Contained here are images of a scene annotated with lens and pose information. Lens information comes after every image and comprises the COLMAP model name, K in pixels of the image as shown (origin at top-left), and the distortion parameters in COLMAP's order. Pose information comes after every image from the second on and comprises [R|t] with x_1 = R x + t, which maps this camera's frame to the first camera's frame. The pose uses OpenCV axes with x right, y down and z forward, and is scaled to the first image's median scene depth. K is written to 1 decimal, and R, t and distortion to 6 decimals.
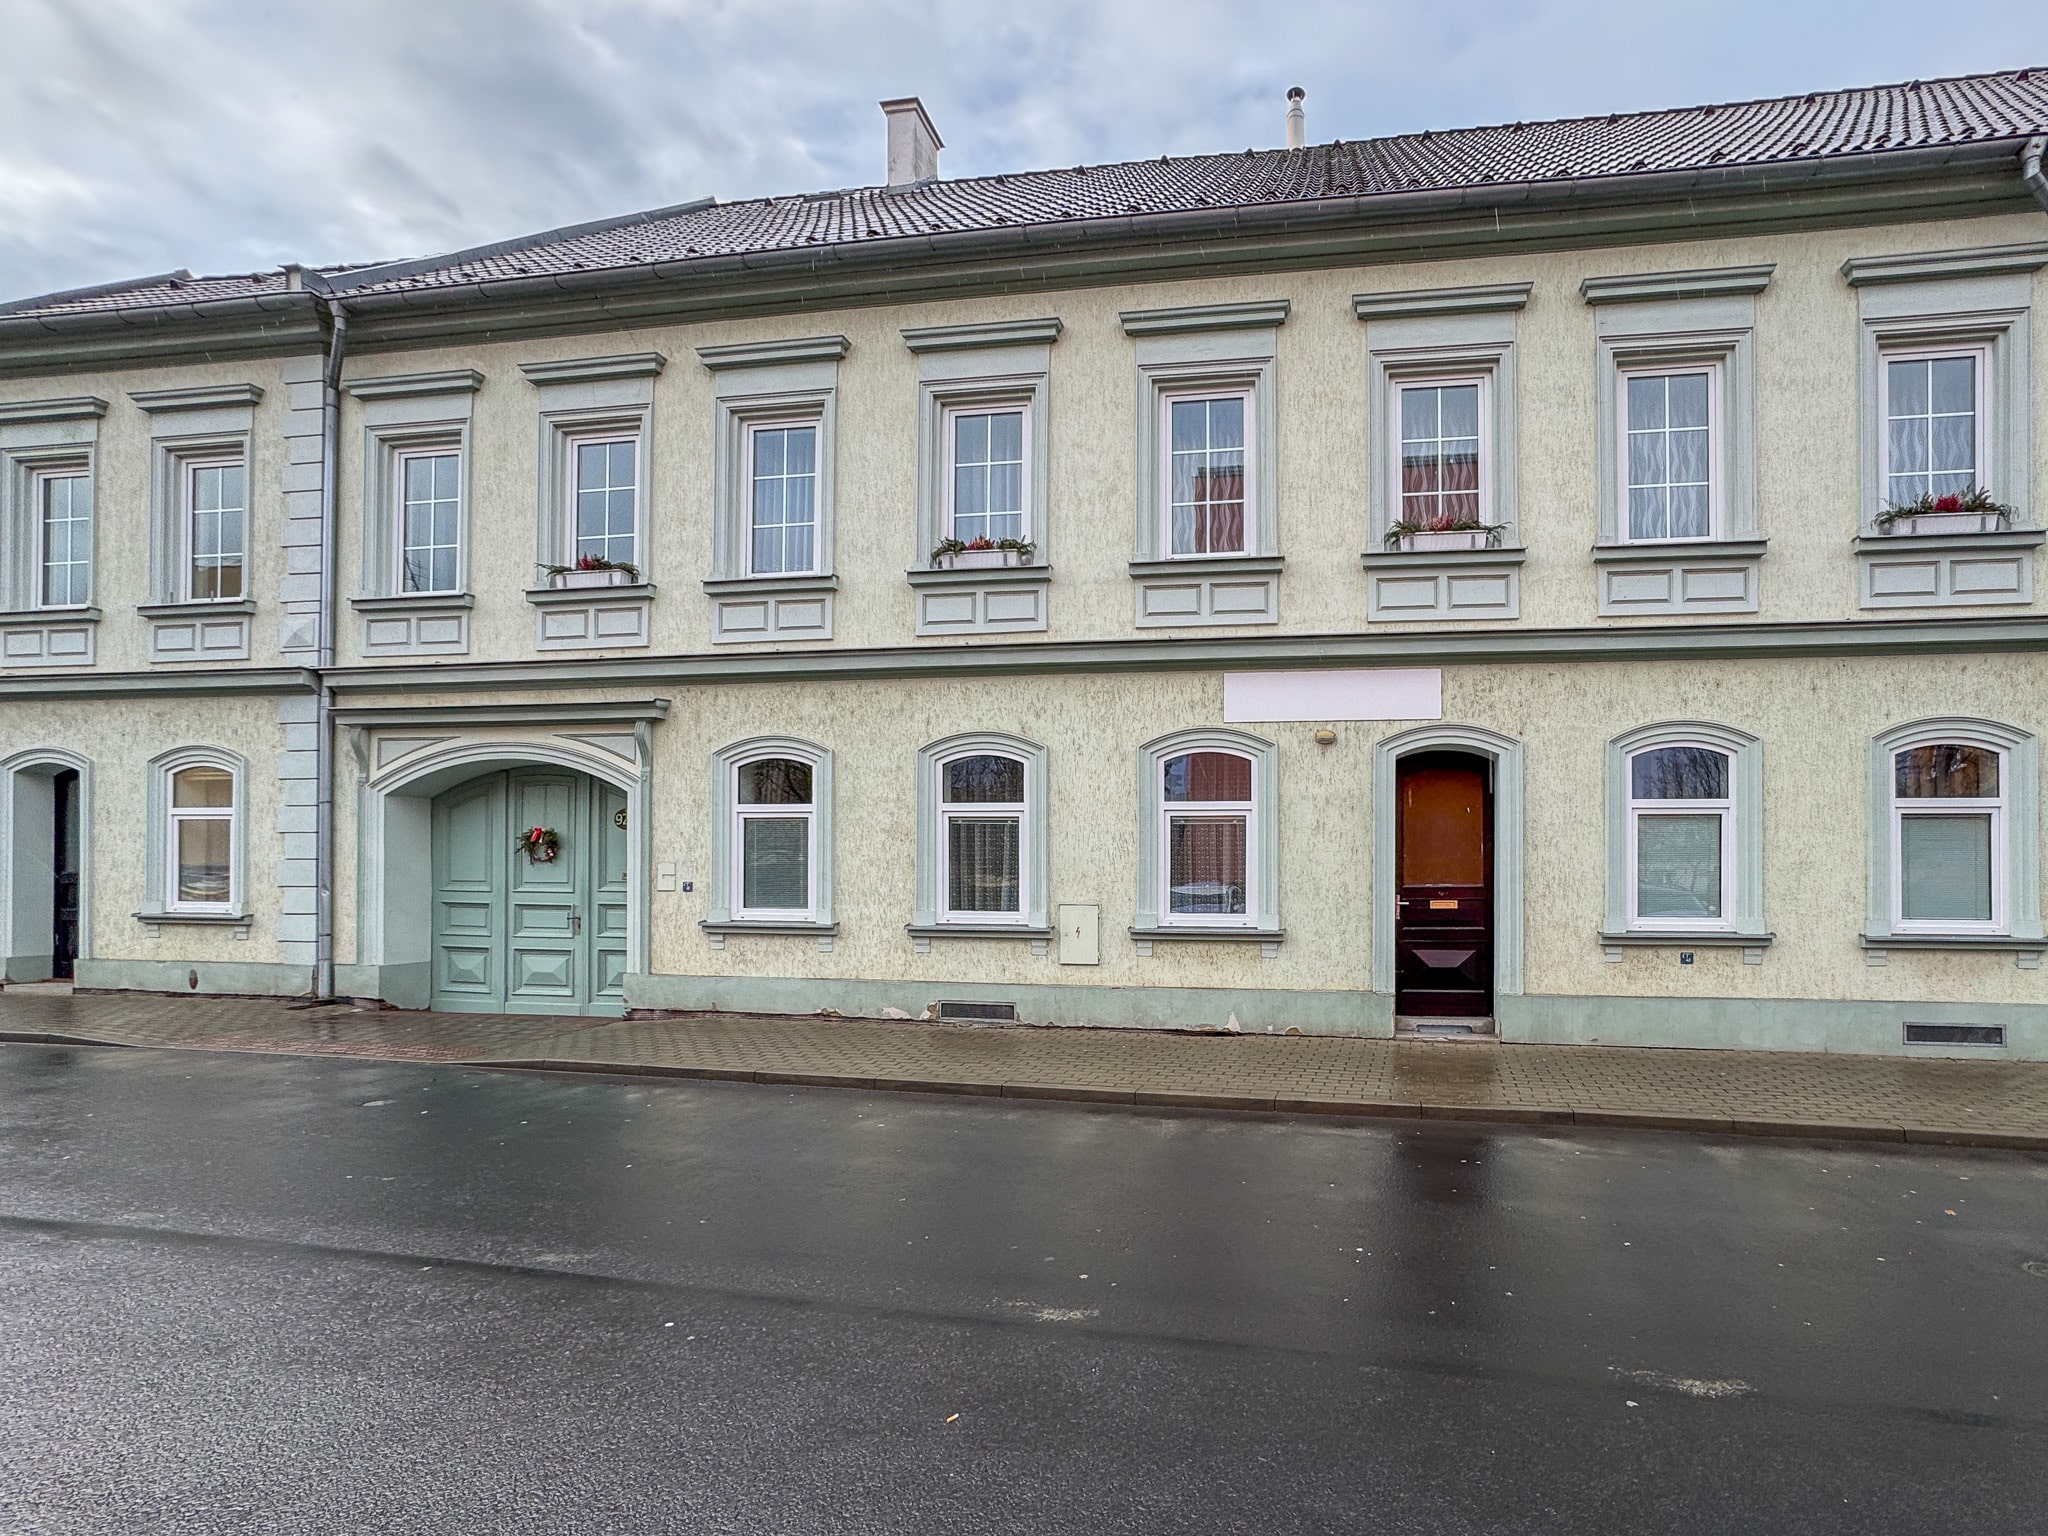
lens RADIAL K [[819.8, 0, 1204.4], [0, 819.8, 838.4], [0, 0, 1]] dist [-0.026985, 0.009505]
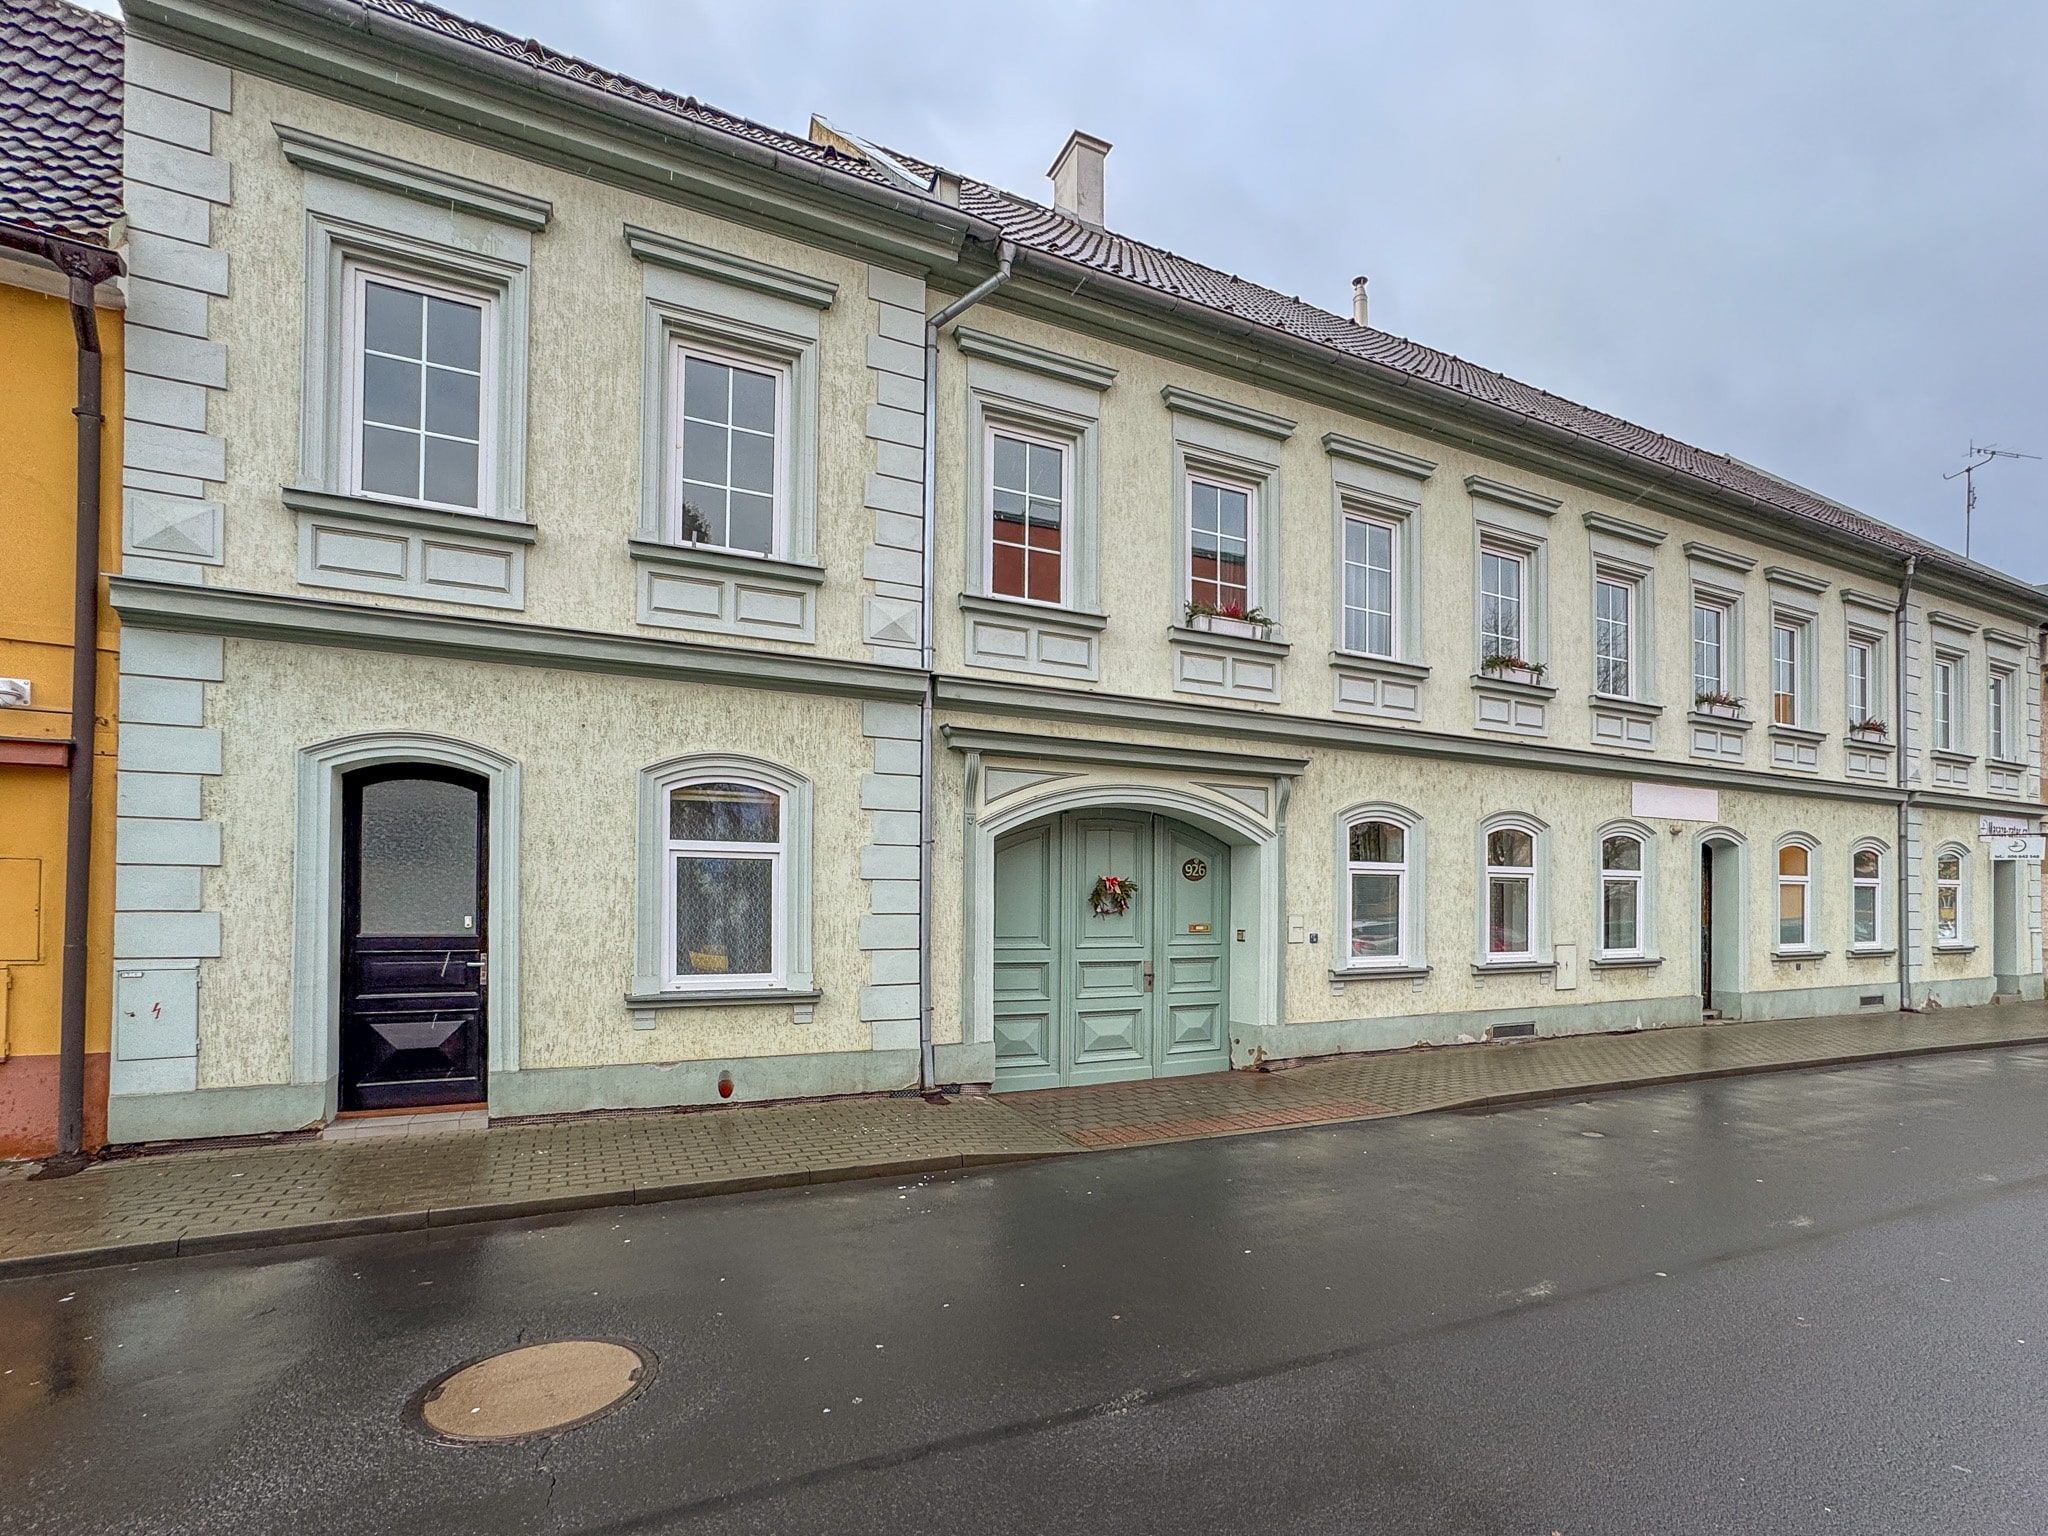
lens RADIAL K [[923.0, 0, 1024.6], [0, 923.0, 879.5], [0, 0, 1]] dist [-0.010145, 0.000778]
pose [[0.844304, 0.015915, 0.535628, -1.475869], [-0.012518, 0.999872, -0.009977, 0.000126], [-0.535718, 0.001719, 0.844395, 0.176785]]
